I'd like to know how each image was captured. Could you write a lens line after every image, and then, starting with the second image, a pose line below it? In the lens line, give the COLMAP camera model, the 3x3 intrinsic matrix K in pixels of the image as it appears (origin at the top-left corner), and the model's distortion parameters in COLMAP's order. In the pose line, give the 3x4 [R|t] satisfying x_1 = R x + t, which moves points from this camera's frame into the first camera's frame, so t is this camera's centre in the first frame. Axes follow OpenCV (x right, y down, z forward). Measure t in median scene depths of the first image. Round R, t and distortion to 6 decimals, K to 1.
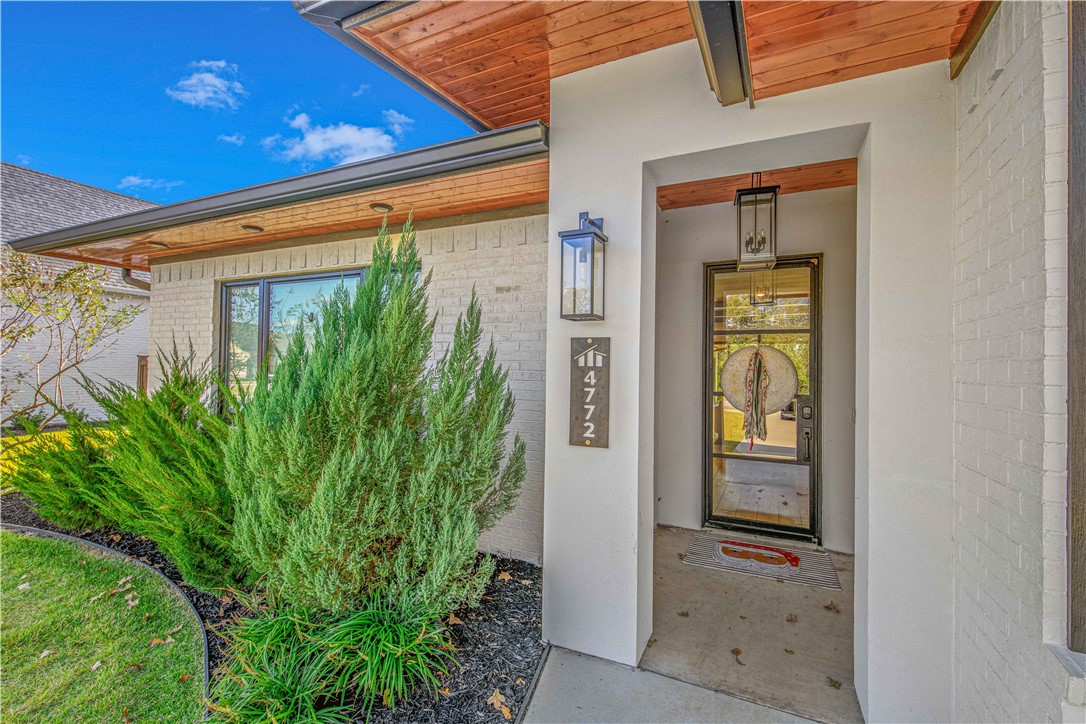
lens RADIAL K [[472.5, 0, 543.0], [0, 472.5, 362.0], [0, 0, 1]] dist [0.013030, -0.008178]
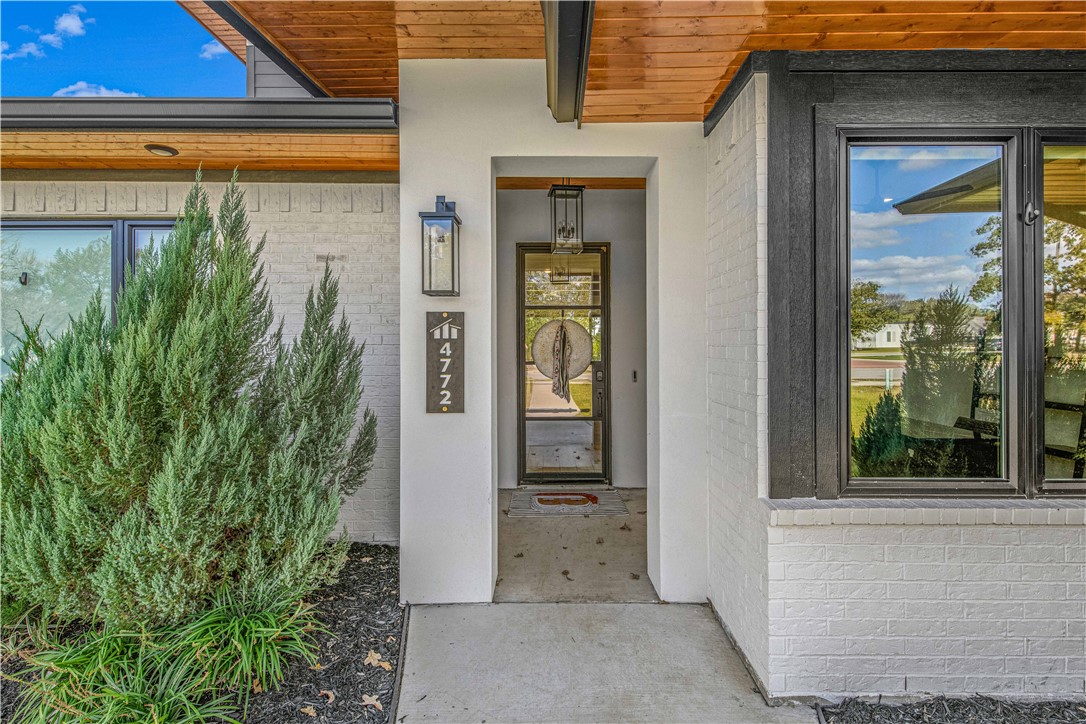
lens RADIAL K [[515.0, 0, 546.4], [0, 515.0, 342.1], [0, 0, 1]] dist [0.001209, 0.000068]
pose [[0.896077, -0.015635, 0.443623, -0.214378], [0.010143, 0.999840, 0.014750, 0.002075], [-0.443782, -0.008718, 0.896092, -0.154016]]
